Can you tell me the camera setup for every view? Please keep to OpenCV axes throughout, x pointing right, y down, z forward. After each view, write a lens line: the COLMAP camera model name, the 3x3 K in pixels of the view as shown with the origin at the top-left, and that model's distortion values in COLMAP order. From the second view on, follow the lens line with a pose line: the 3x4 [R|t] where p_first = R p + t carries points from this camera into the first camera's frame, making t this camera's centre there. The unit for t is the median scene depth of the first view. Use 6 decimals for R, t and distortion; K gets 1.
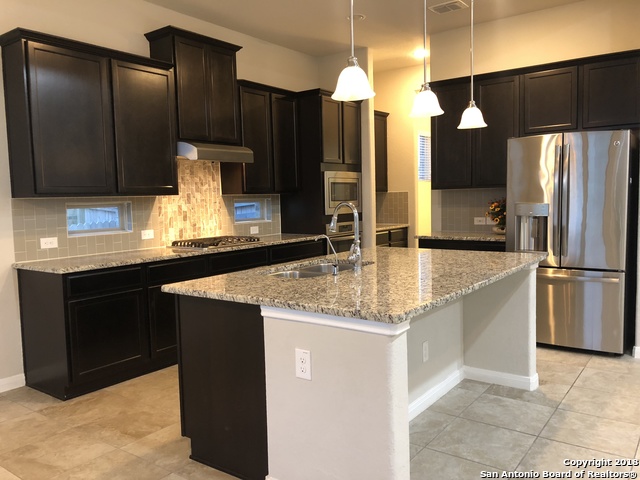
lens RADIAL K [[525.6, 0, 321.0], [0, 525.6, 239.6], [0, 0, 1]] dist [0.029561, -0.025348]
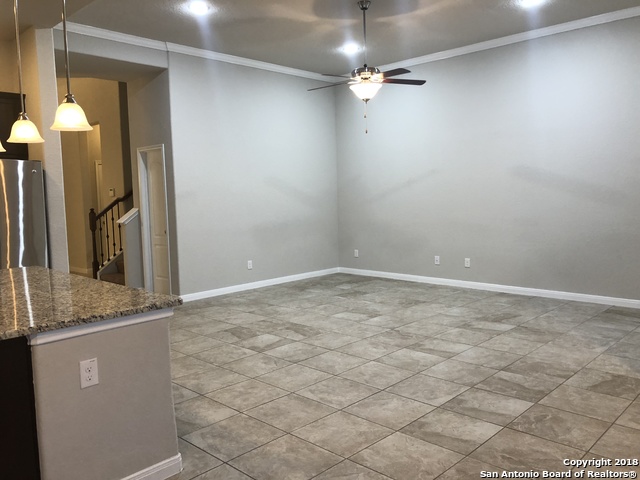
lens RADIAL K [[525.6, 0, 318.9], [0, 525.6, 236.7], [0, 0, 1]] dist [0.029561, -0.025348]
pose [[0.139280, -0.064346, 0.988160, -0.561021], [0.104778, 0.993243, 0.049908, -0.025713], [-0.984694, 0.096586, 0.145080, 0.191166]]
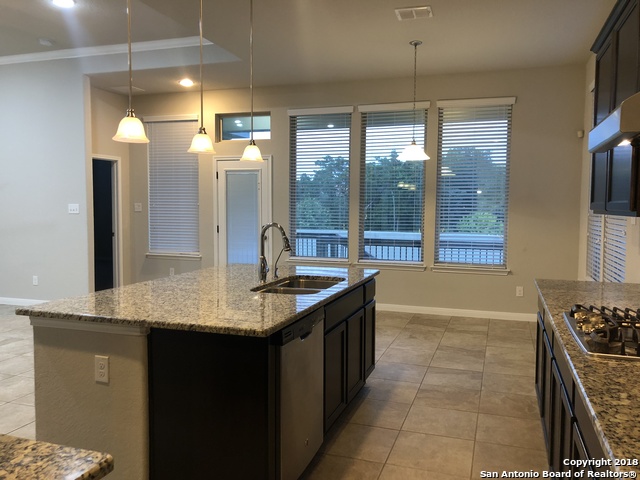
lens RADIAL K [[525.6, 0, 318.7], [0, 525.6, 239.5], [0, 0, 1]] dist [0.029561, -0.025348]
pose [[-0.956145, 0.042839, -0.289743, 0.213794], [-0.003056, 0.987733, 0.156124, -0.165147], [0.292877, 0.150163, -0.944285, 1.597824]]
